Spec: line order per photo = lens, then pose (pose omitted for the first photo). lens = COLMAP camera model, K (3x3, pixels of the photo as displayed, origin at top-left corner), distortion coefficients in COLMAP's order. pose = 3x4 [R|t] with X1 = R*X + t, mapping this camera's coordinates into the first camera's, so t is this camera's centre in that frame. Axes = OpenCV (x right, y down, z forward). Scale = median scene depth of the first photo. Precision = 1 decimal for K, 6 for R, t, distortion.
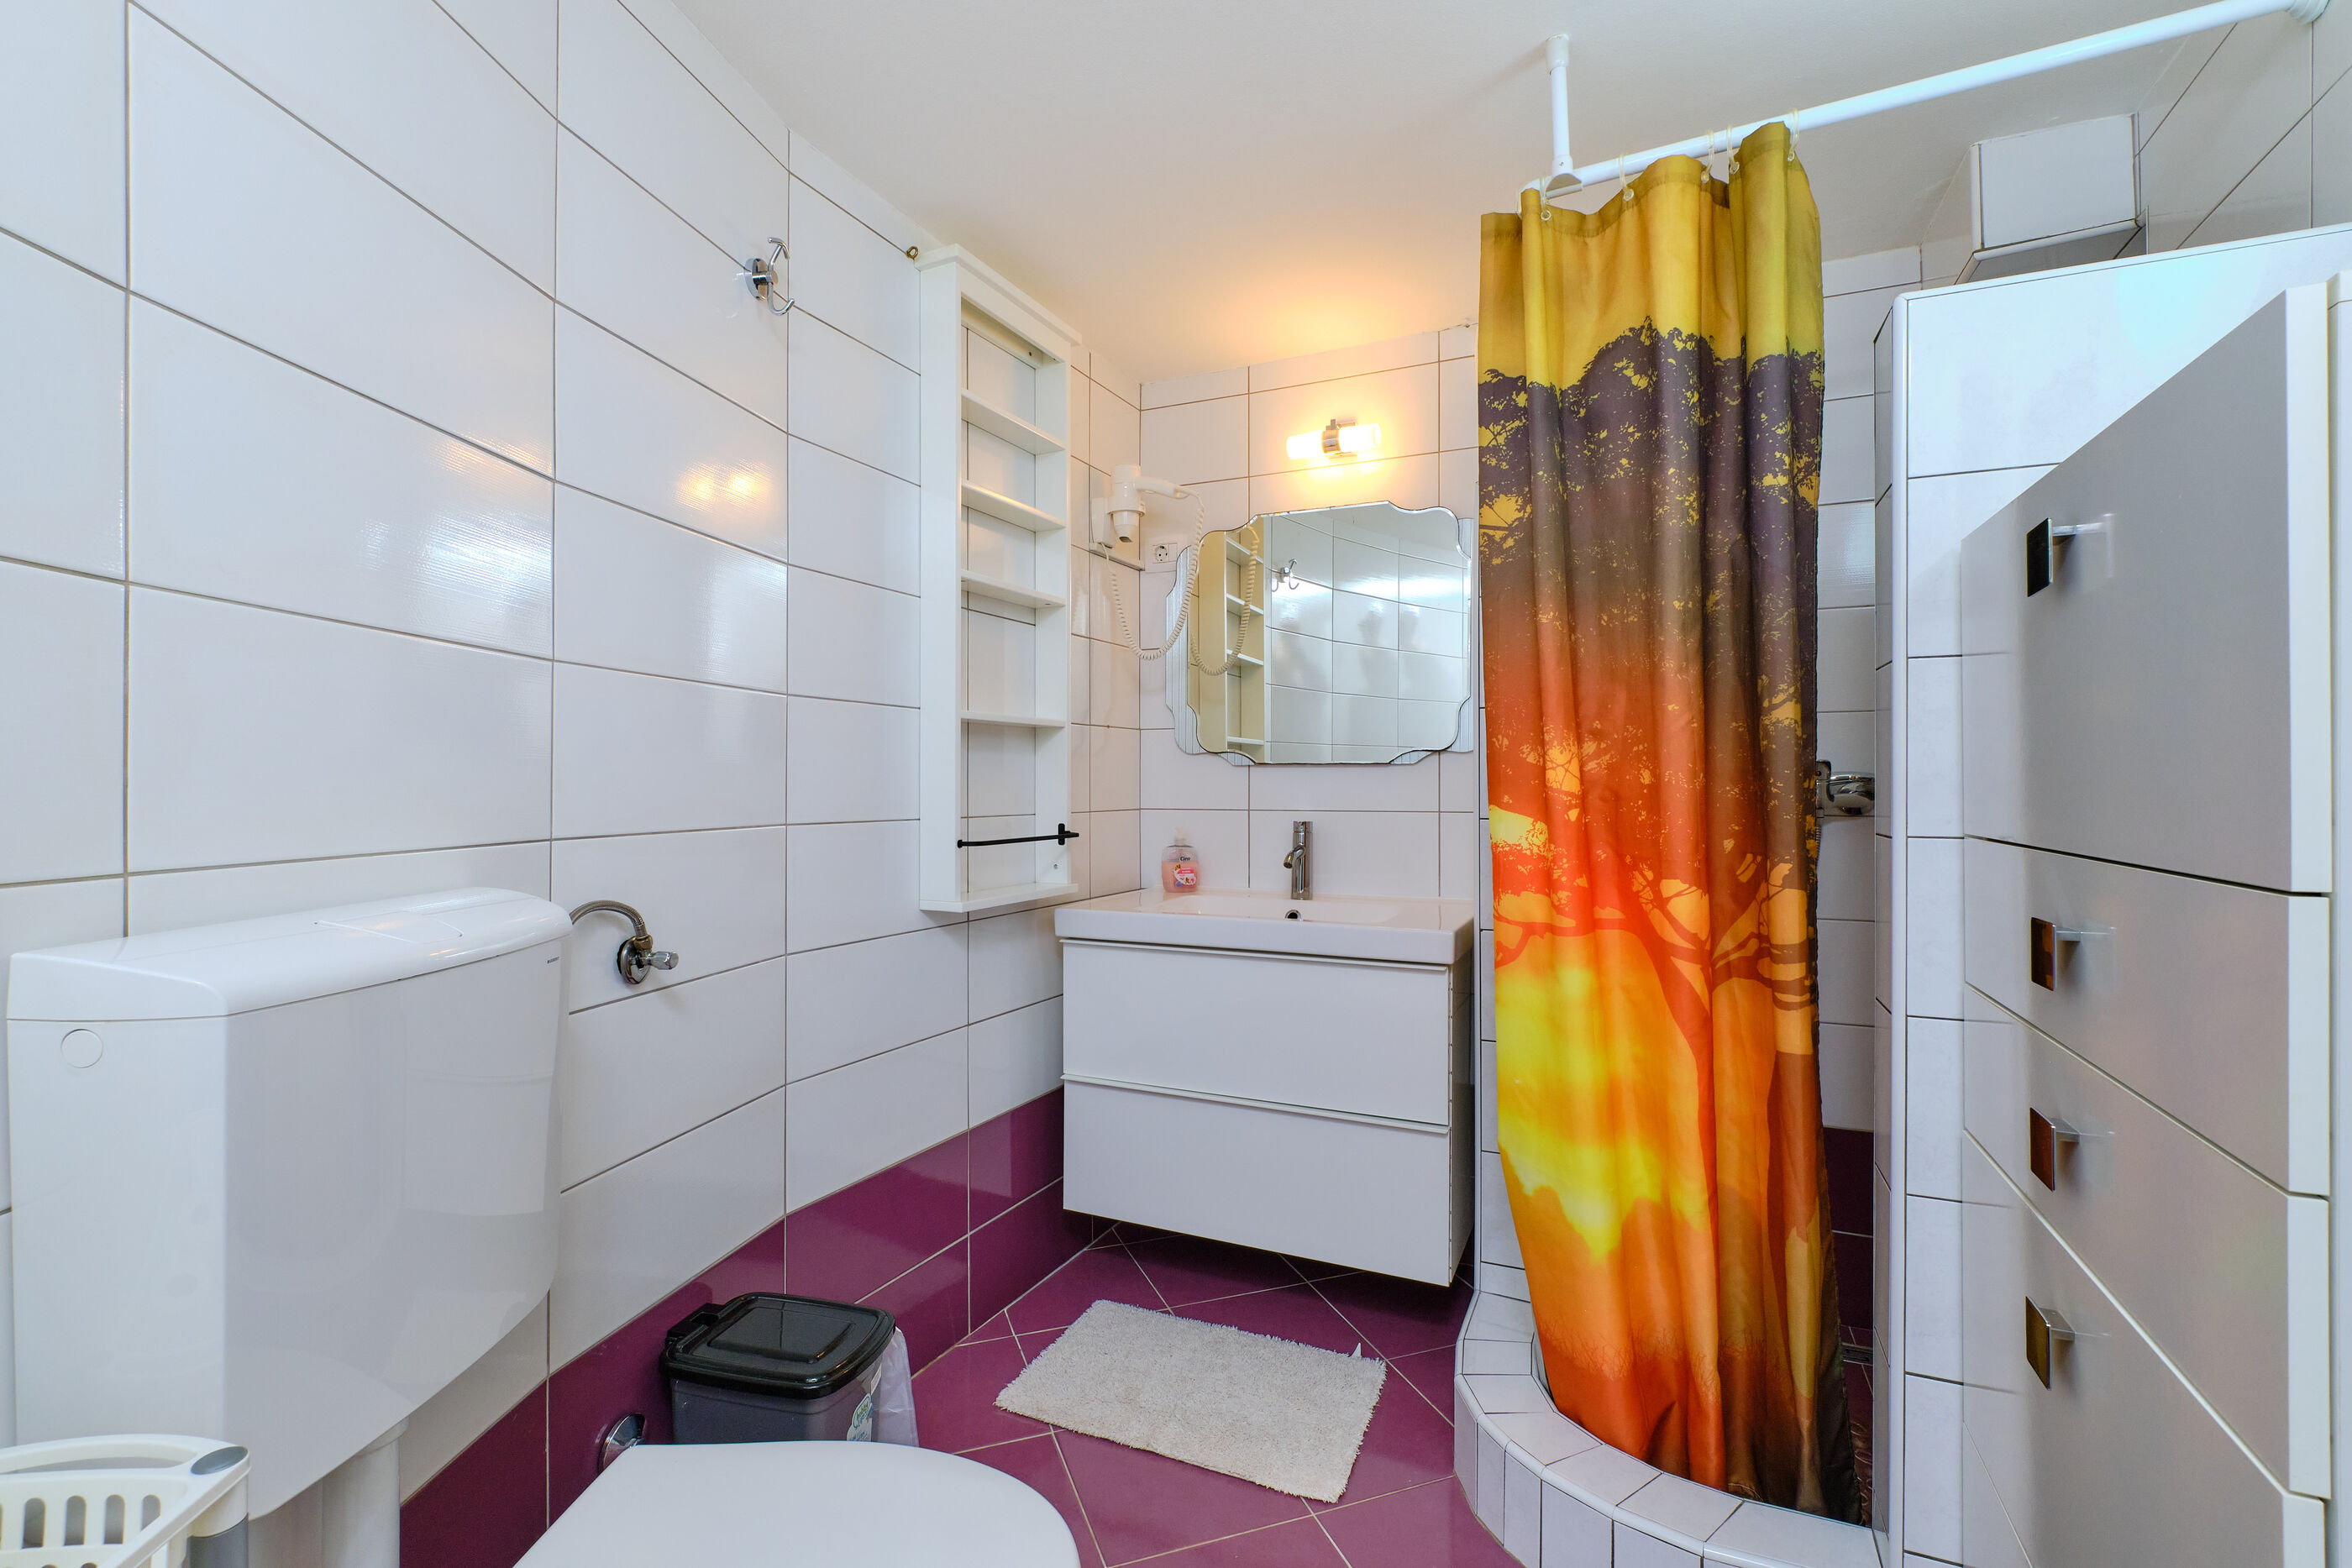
lens RADIAL K [[1033.5, 0, 1176.0], [0, 1033.5, 784.0], [0, 0, 1]] dist [0.004760, 0.000027]
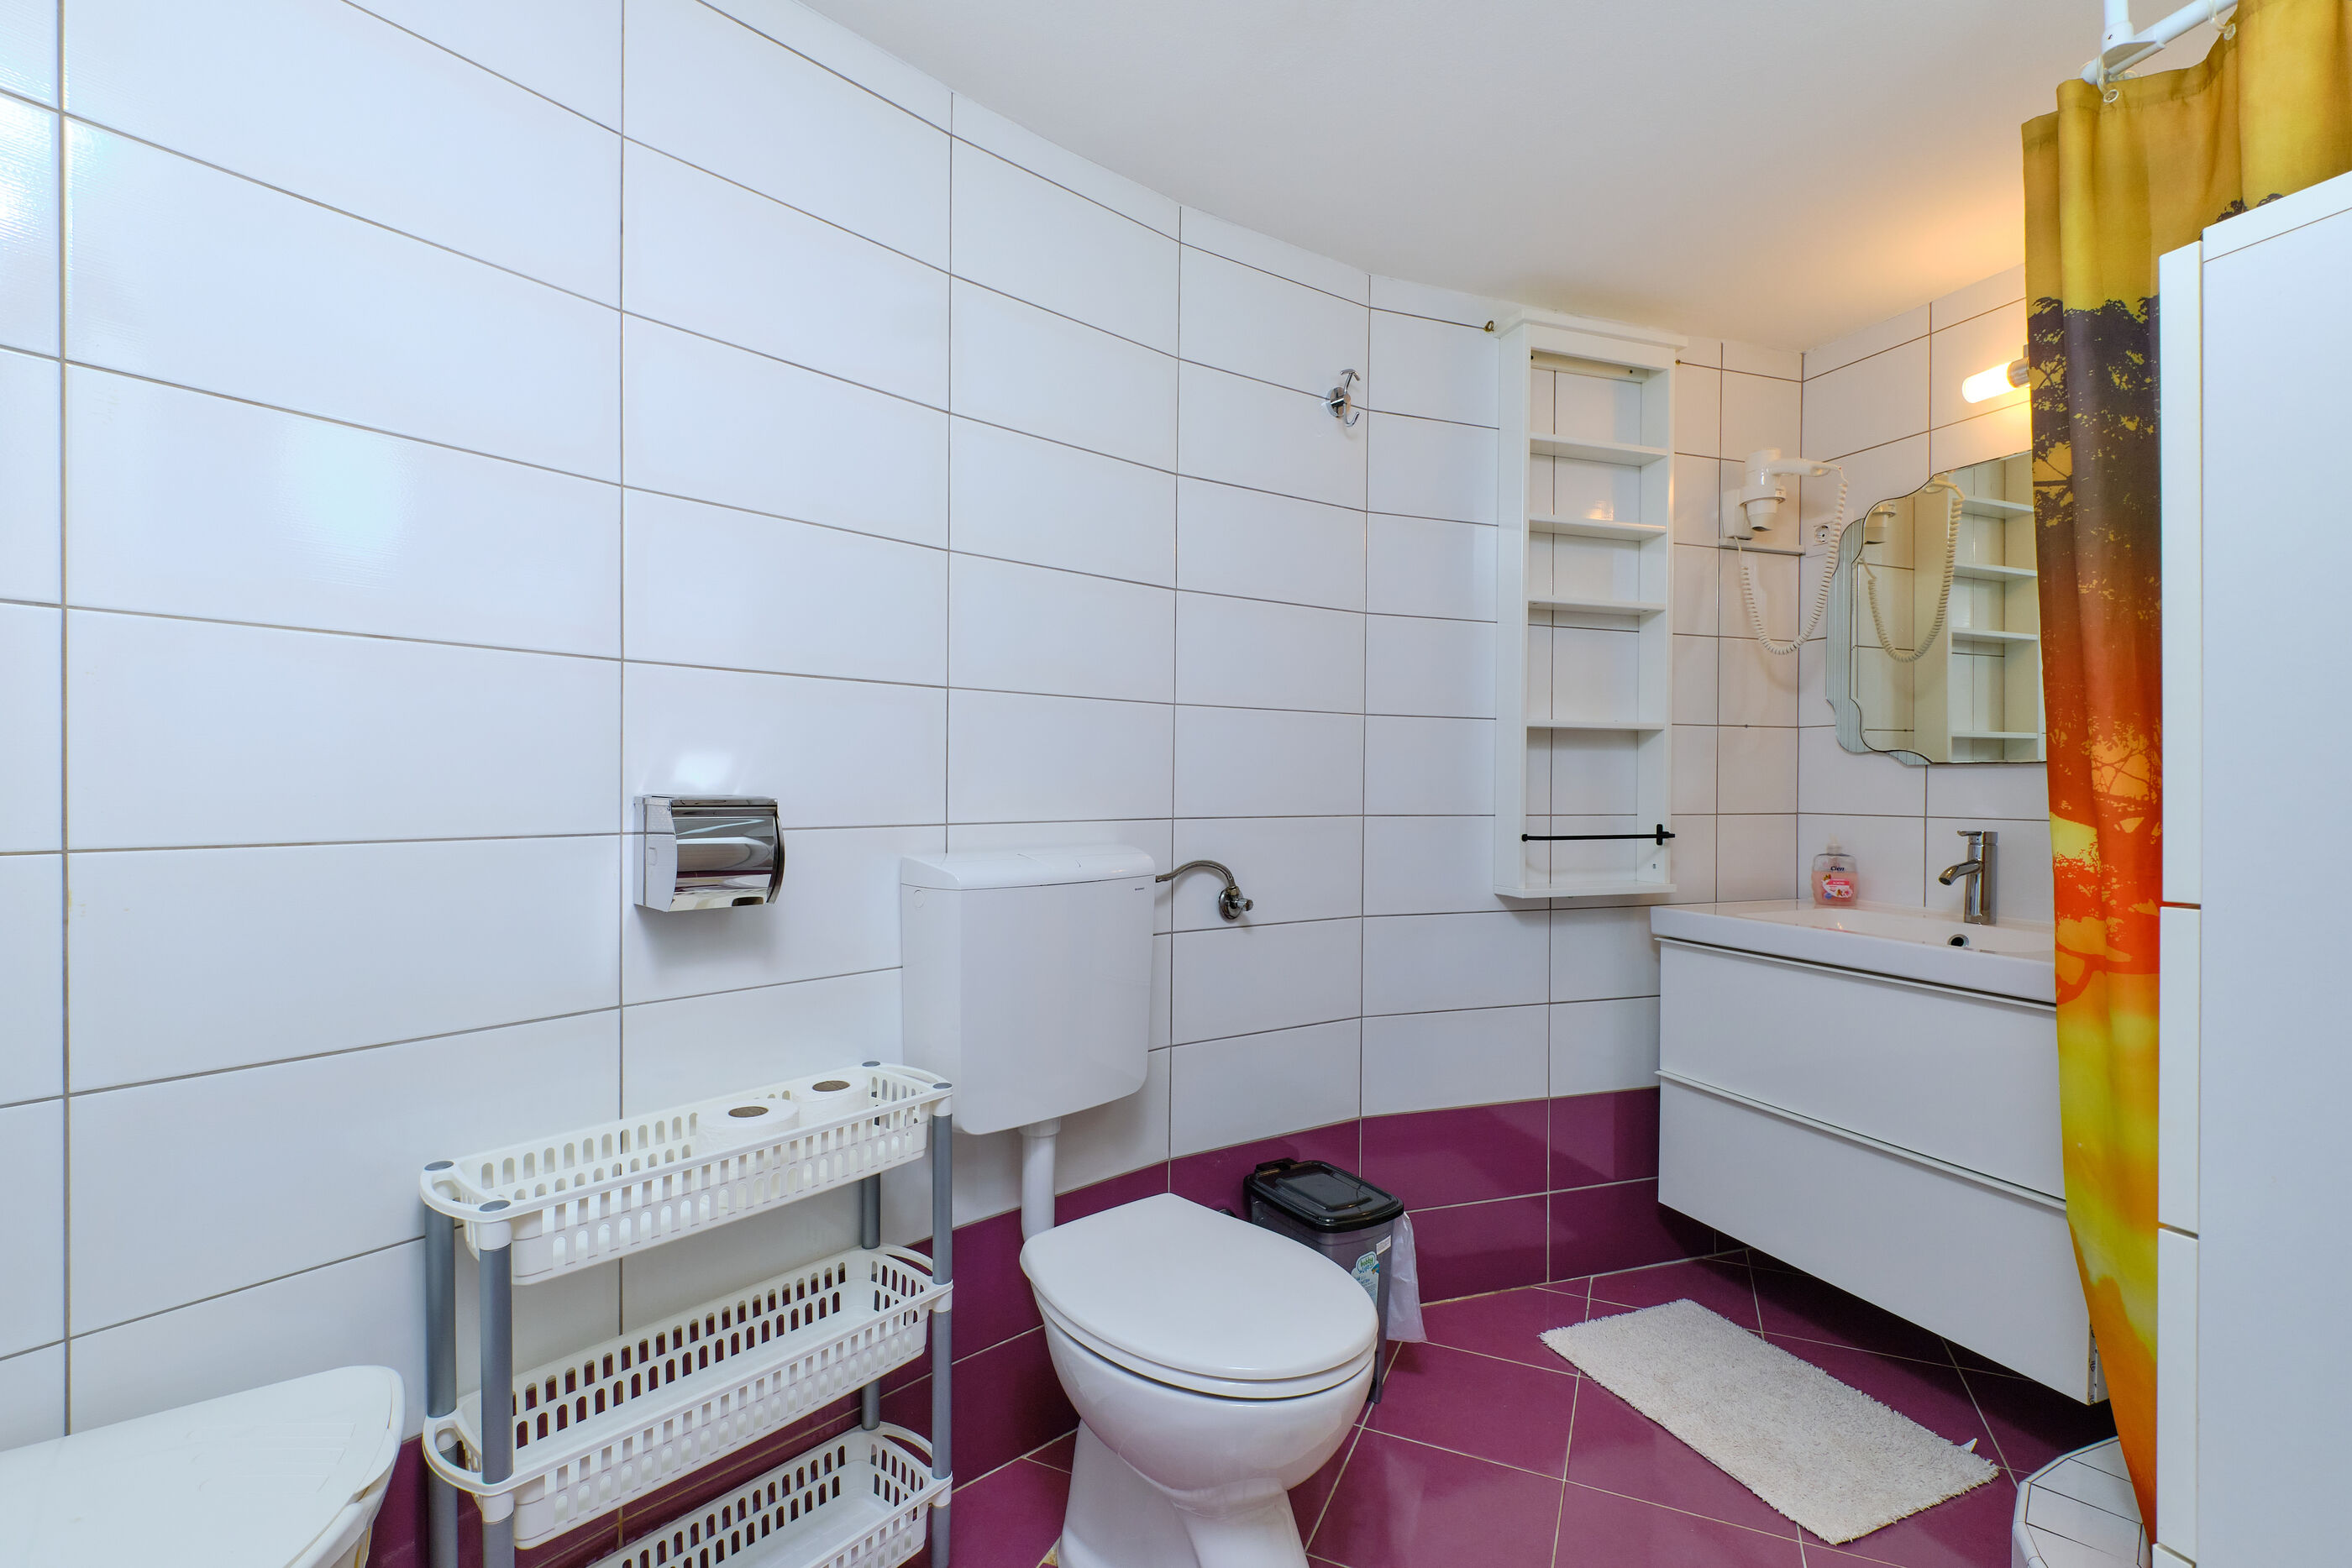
lens RADIAL K [[1042.8, 0, 1176.0], [0, 1042.8, 784.0], [0, 0, 1]] dist [-0.004716, -0.000300]
pose [[0.719035, 0.003534, -0.694965, 0.306417], [-0.004393, 0.999990, 0.000540, 0.000220], [0.694960, 0.002665, 0.719043, -0.082672]]
